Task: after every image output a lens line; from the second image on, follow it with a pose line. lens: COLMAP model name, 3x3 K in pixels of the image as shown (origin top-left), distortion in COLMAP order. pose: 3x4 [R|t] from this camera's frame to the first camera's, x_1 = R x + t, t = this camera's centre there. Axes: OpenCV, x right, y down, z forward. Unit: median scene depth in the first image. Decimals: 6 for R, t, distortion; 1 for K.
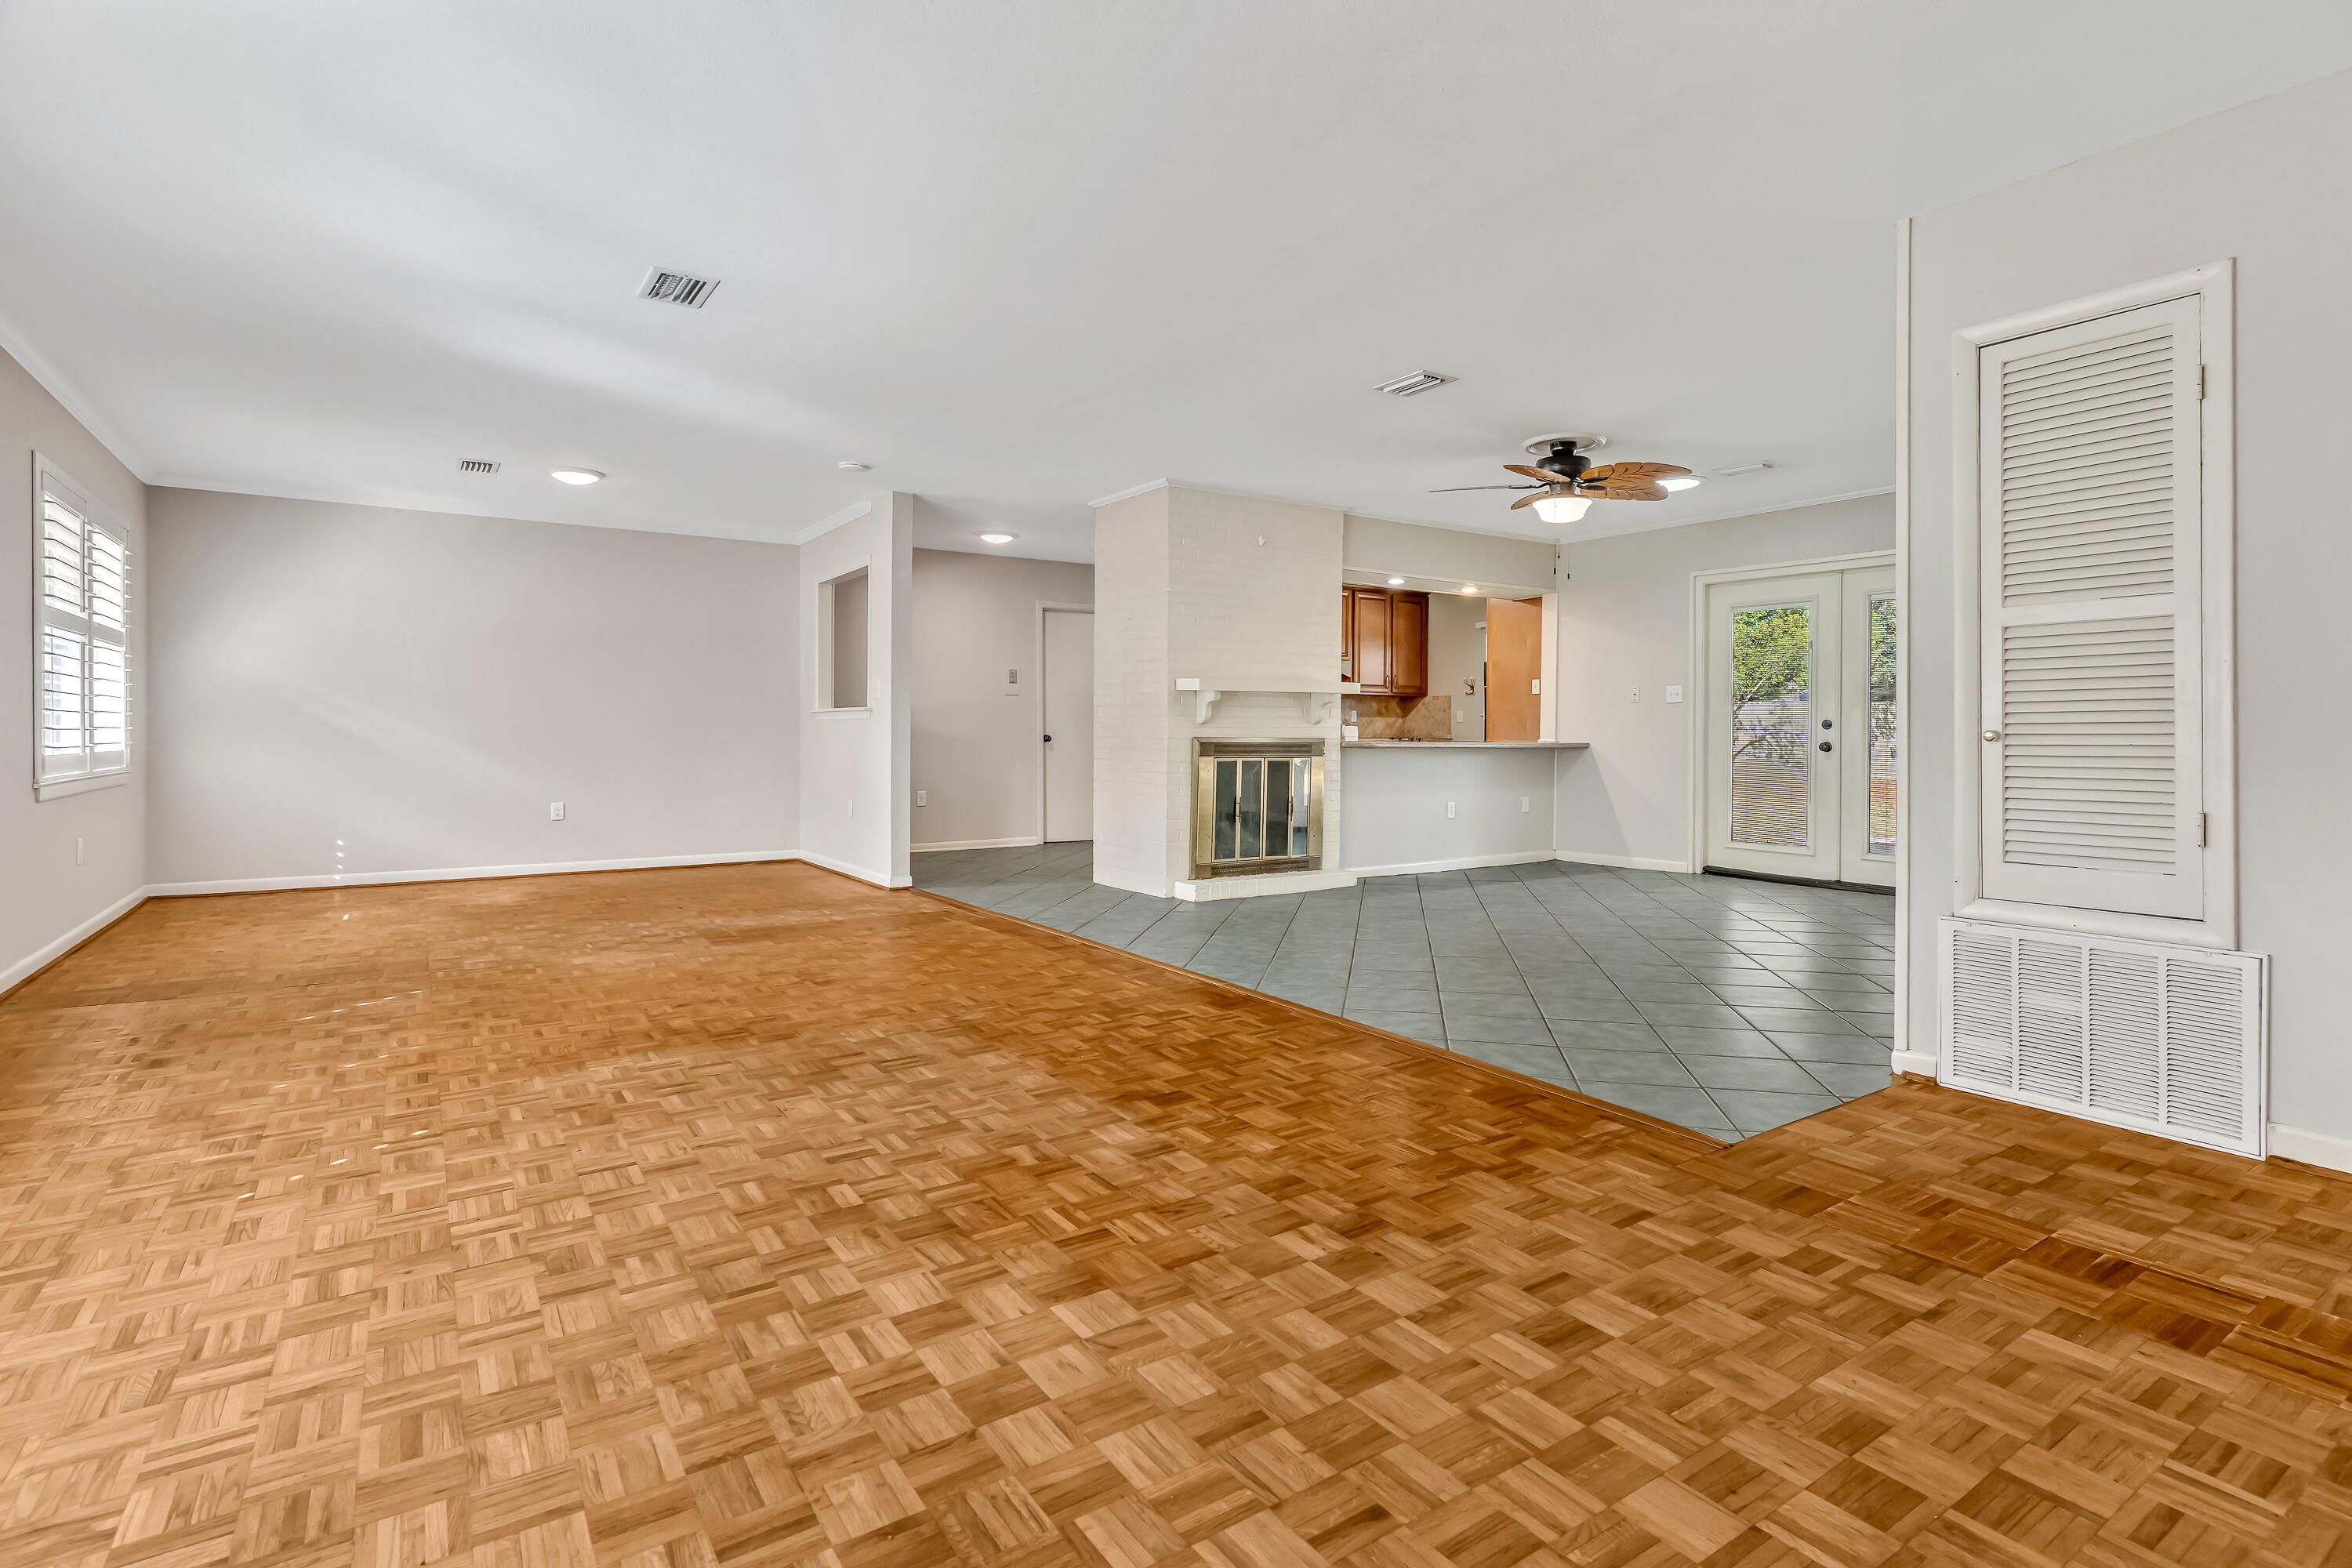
lens RADIAL K [[1139.1, 0, 1178.9], [0, 1139.1, 733.8], [0, 0, 1]] dist [0.004413, 0.000080]
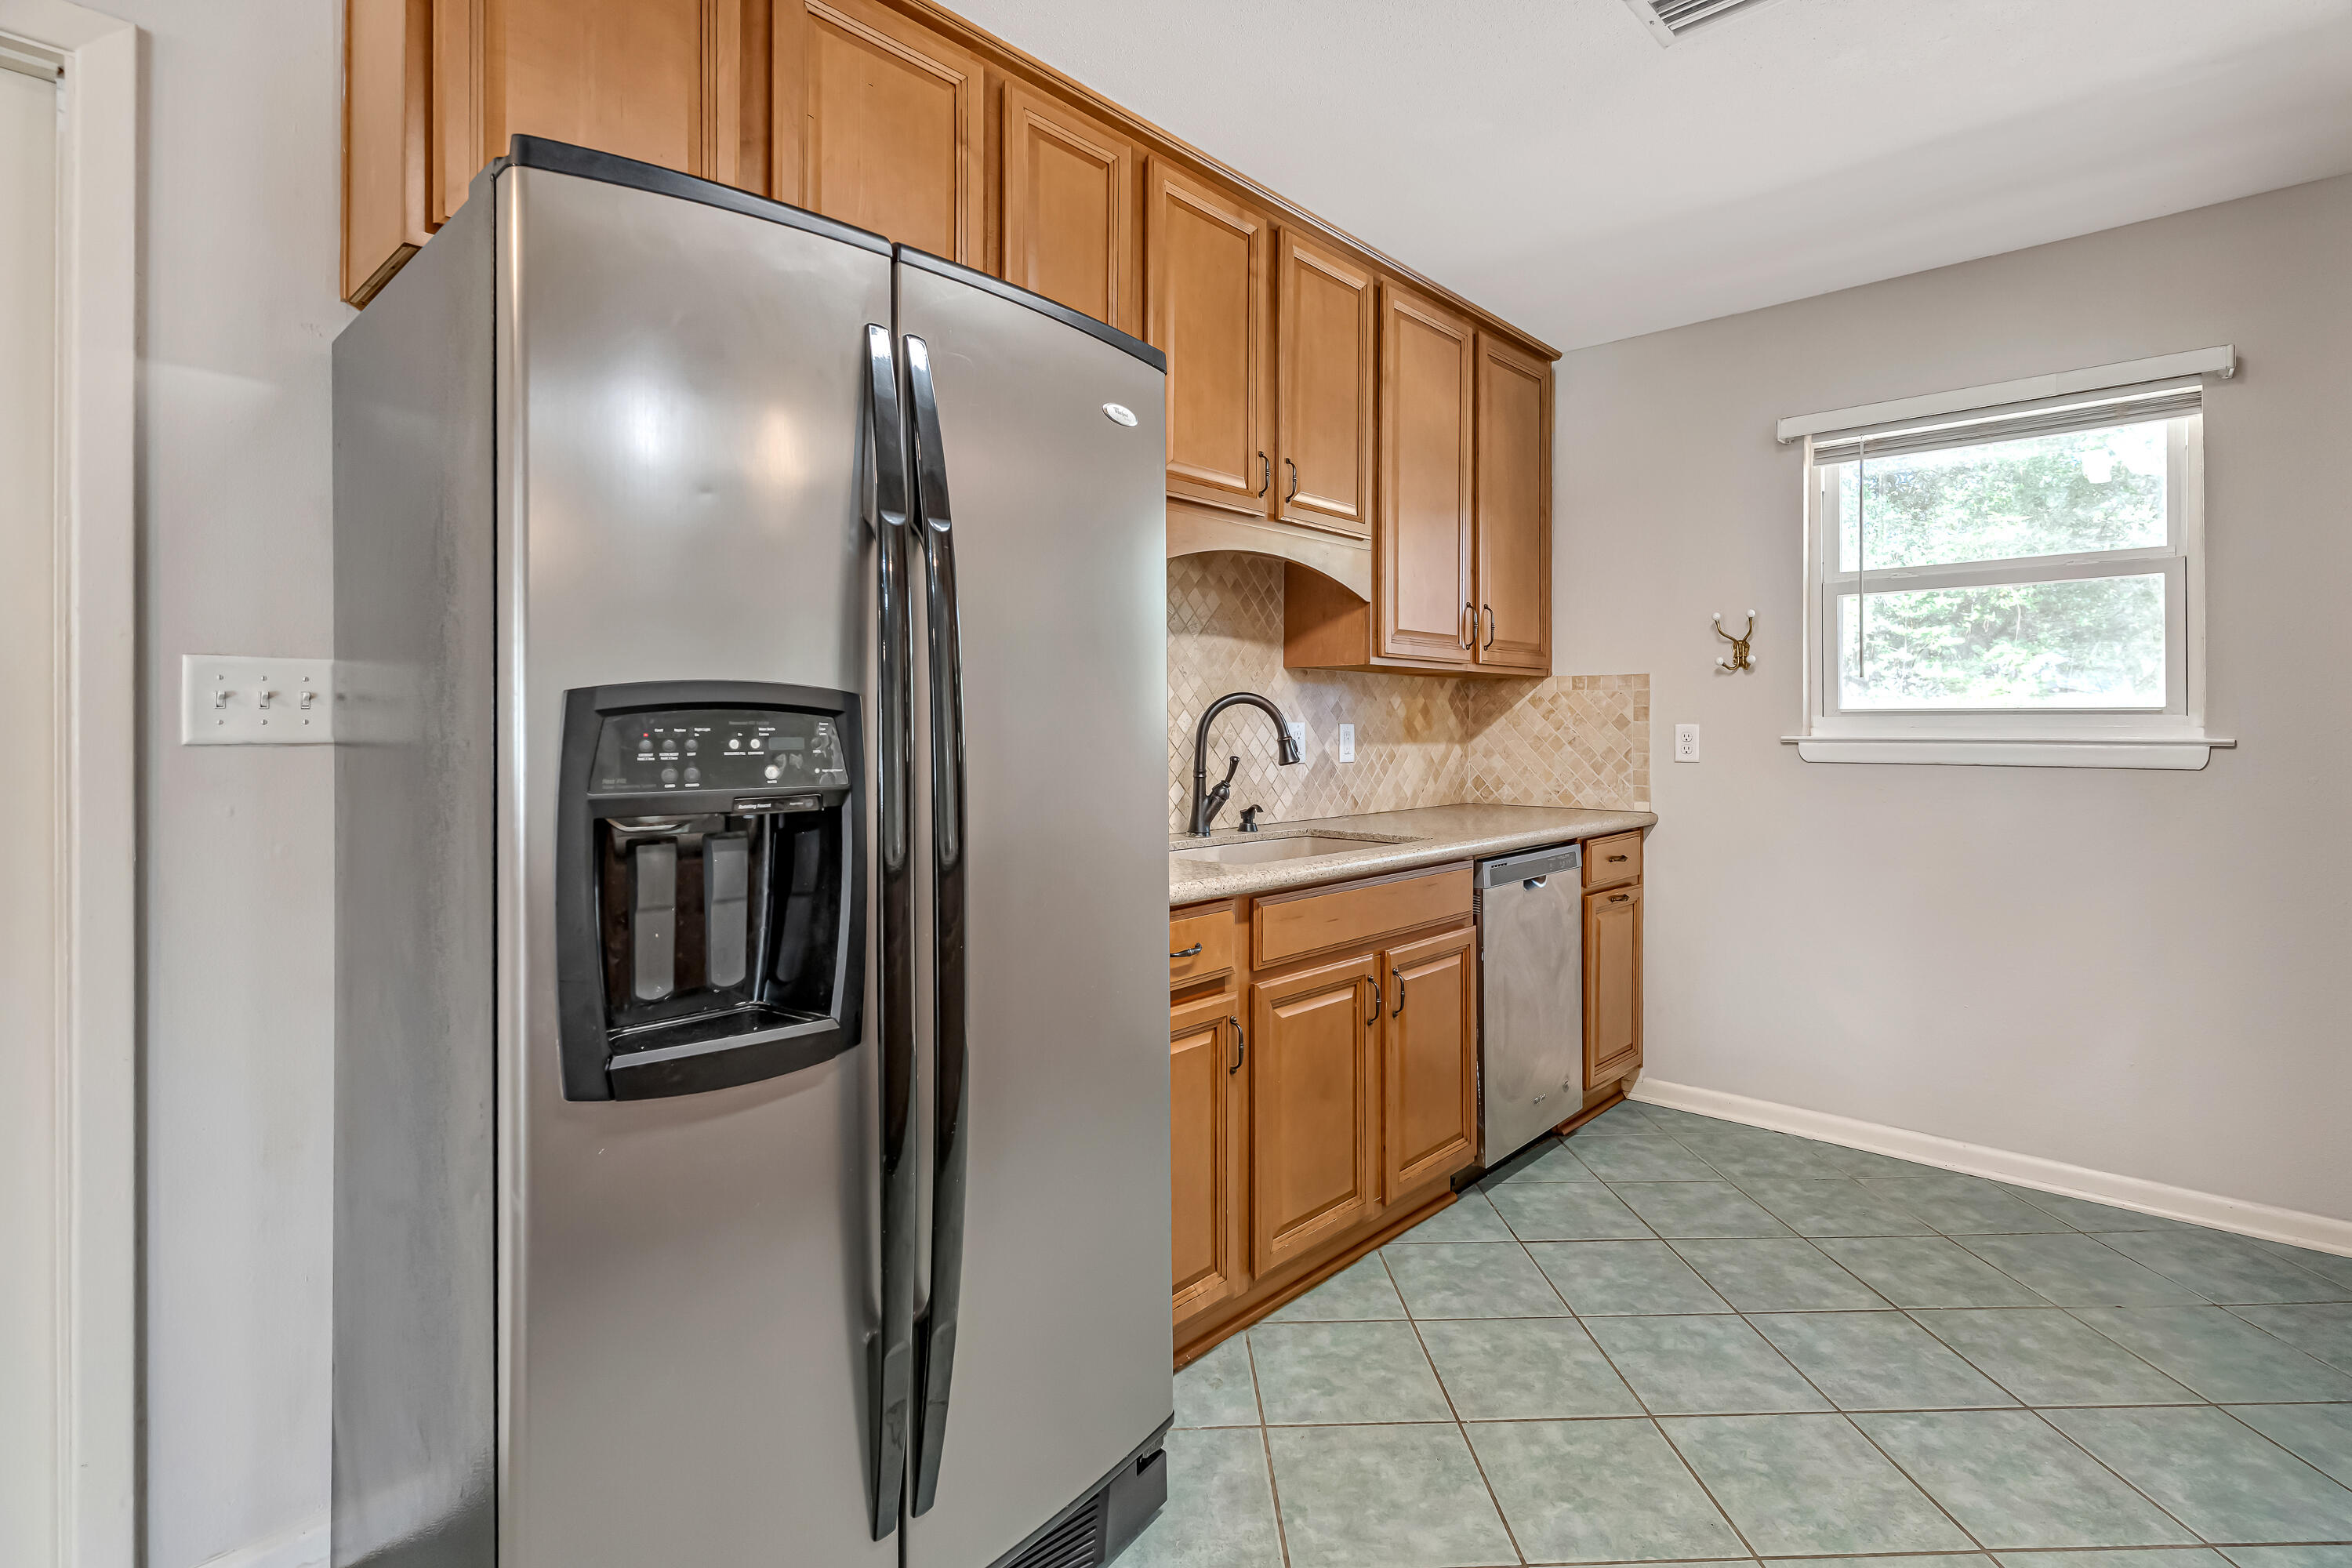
lens RADIAL K [[1137.1, 0, 1183.3], [0, 1137.1, 740.5], [0, 0, 1]] dist [0.004477, -0.000087]
pose [[0.973562, -0.006366, 0.228334, 0.078198], [0.004020, 0.999934, 0.010738, -0.033443], [-0.228387, -0.009536, 0.973524, 1.260070]]
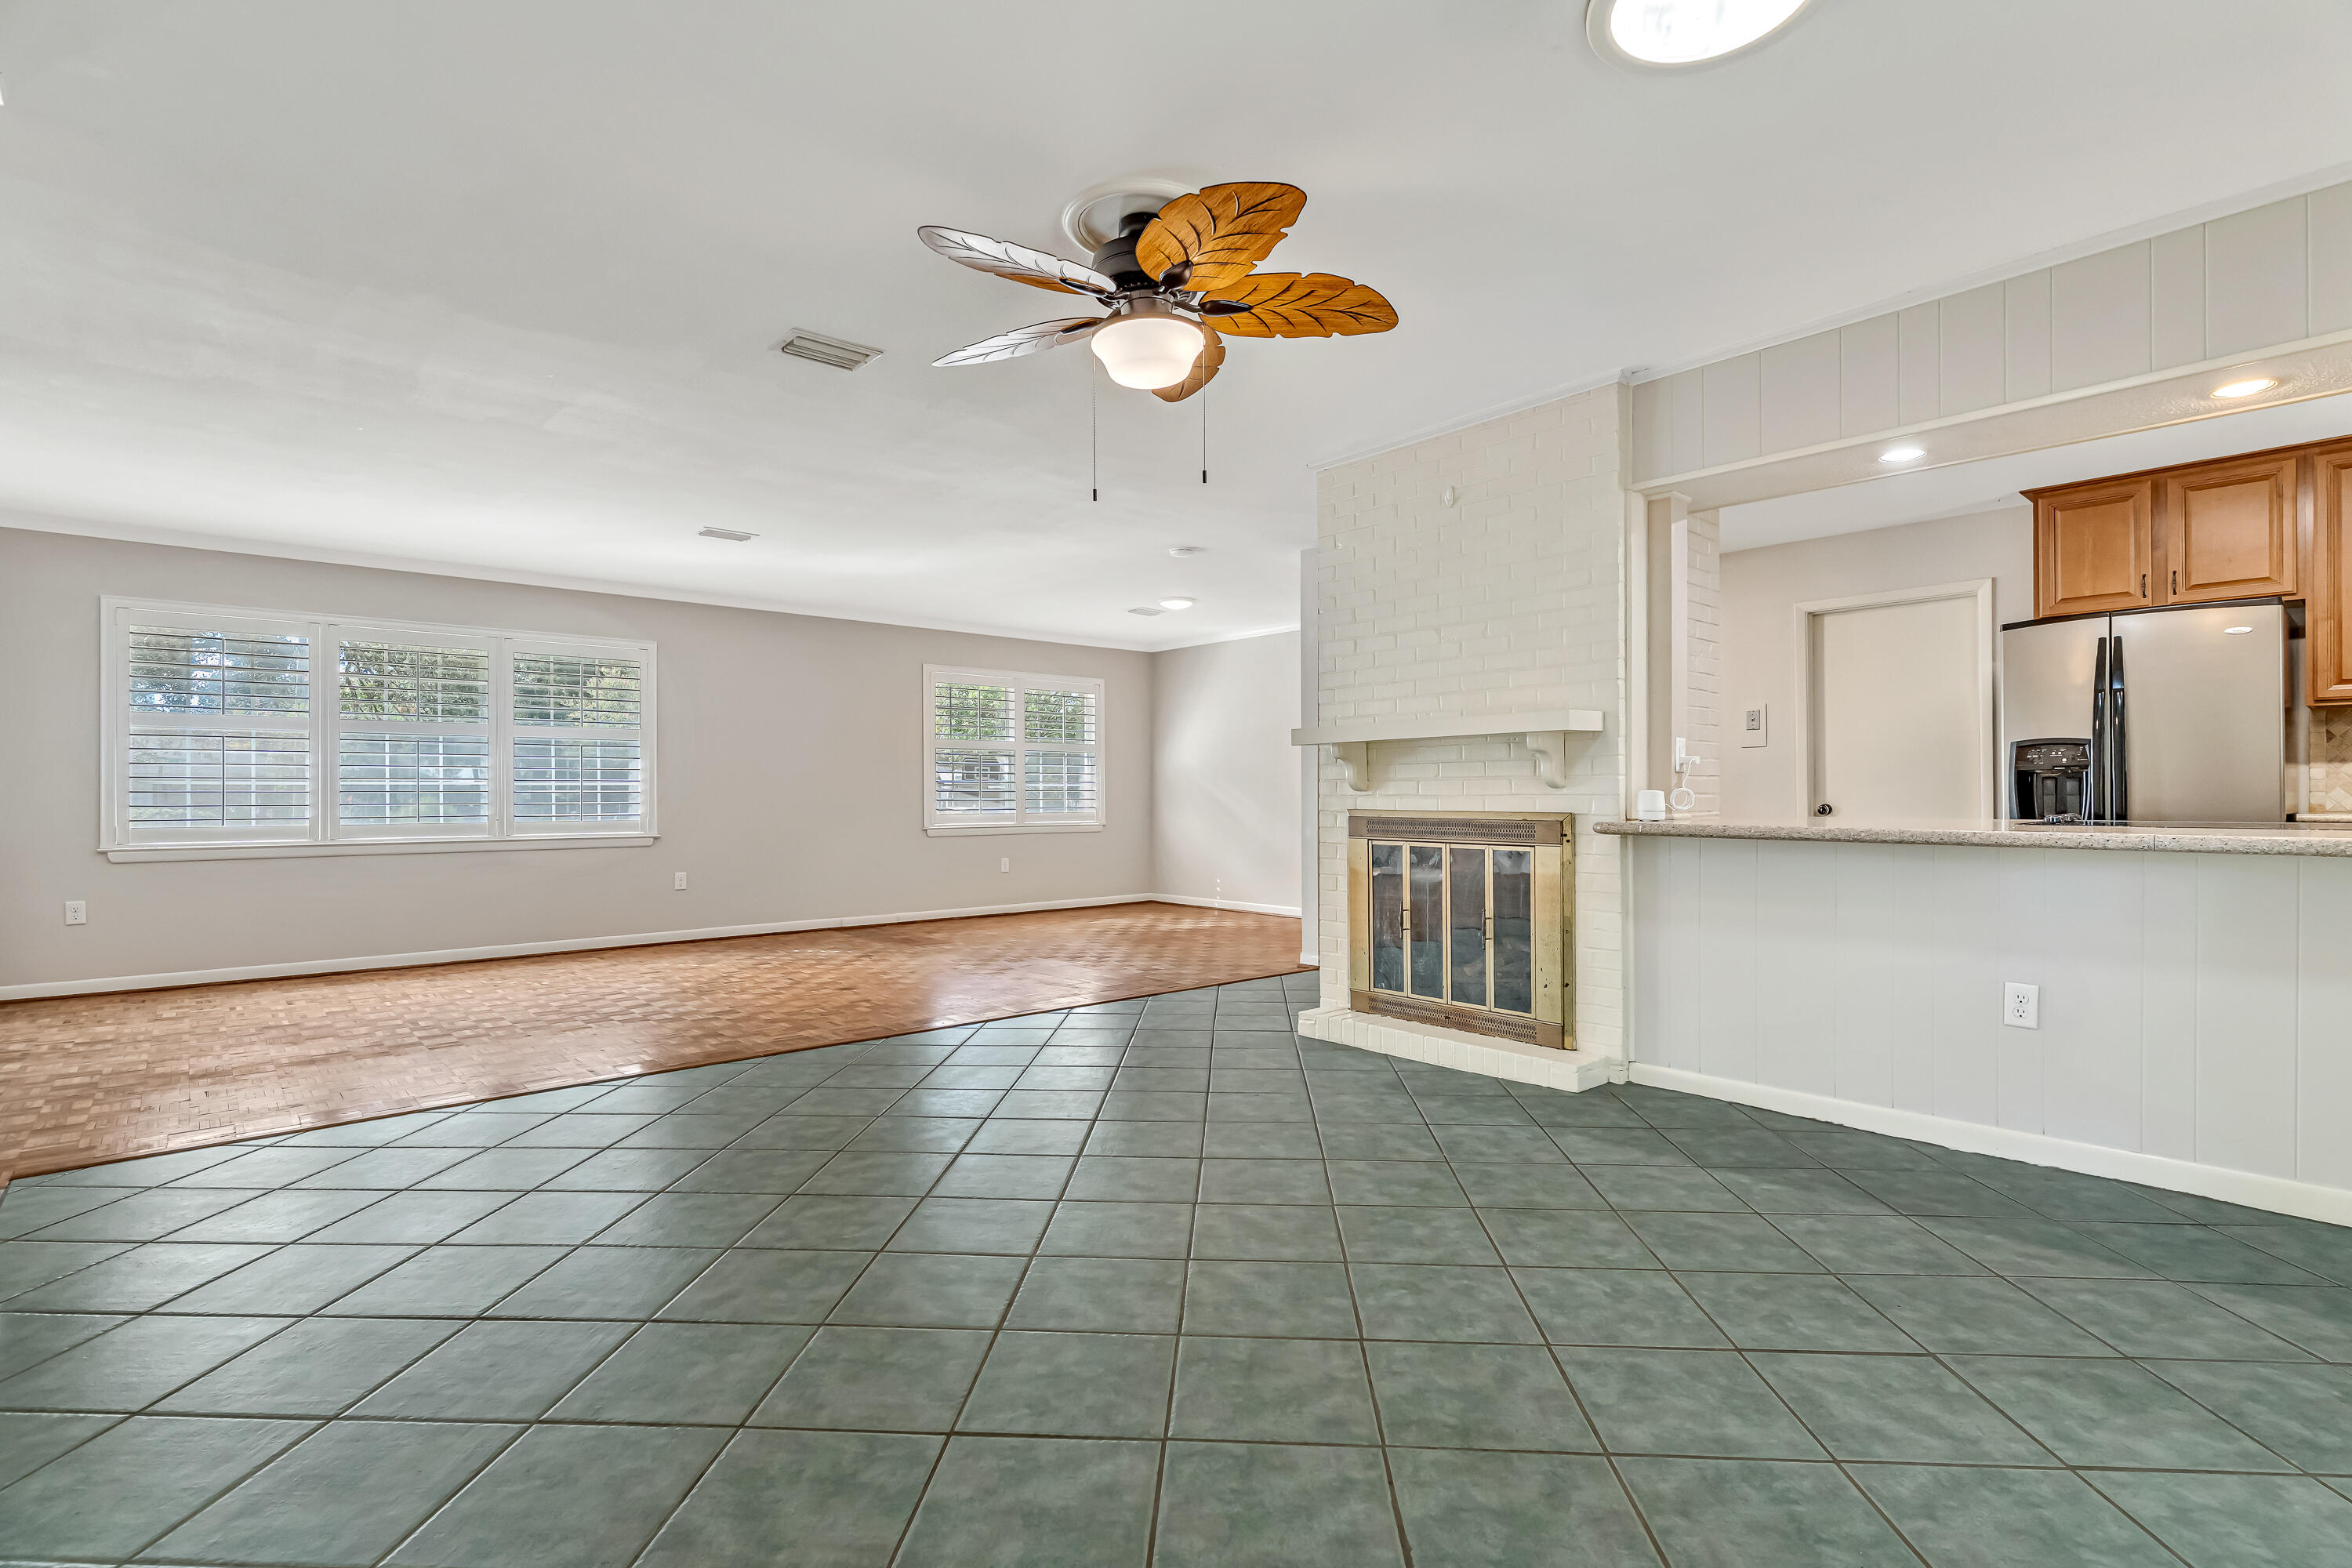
lens RADIAL K [[1118.4, 0, 1181.6], [0, 1118.4, 790.1], [0, 0, 1]] dist [0.000171, -0.000069]
pose [[0.128550, -0.009101, -0.991661, 0.694267], [0.002408, 0.999958, -0.008865, -0.003023], [0.991700, -0.001248, 0.128566, 0.805982]]
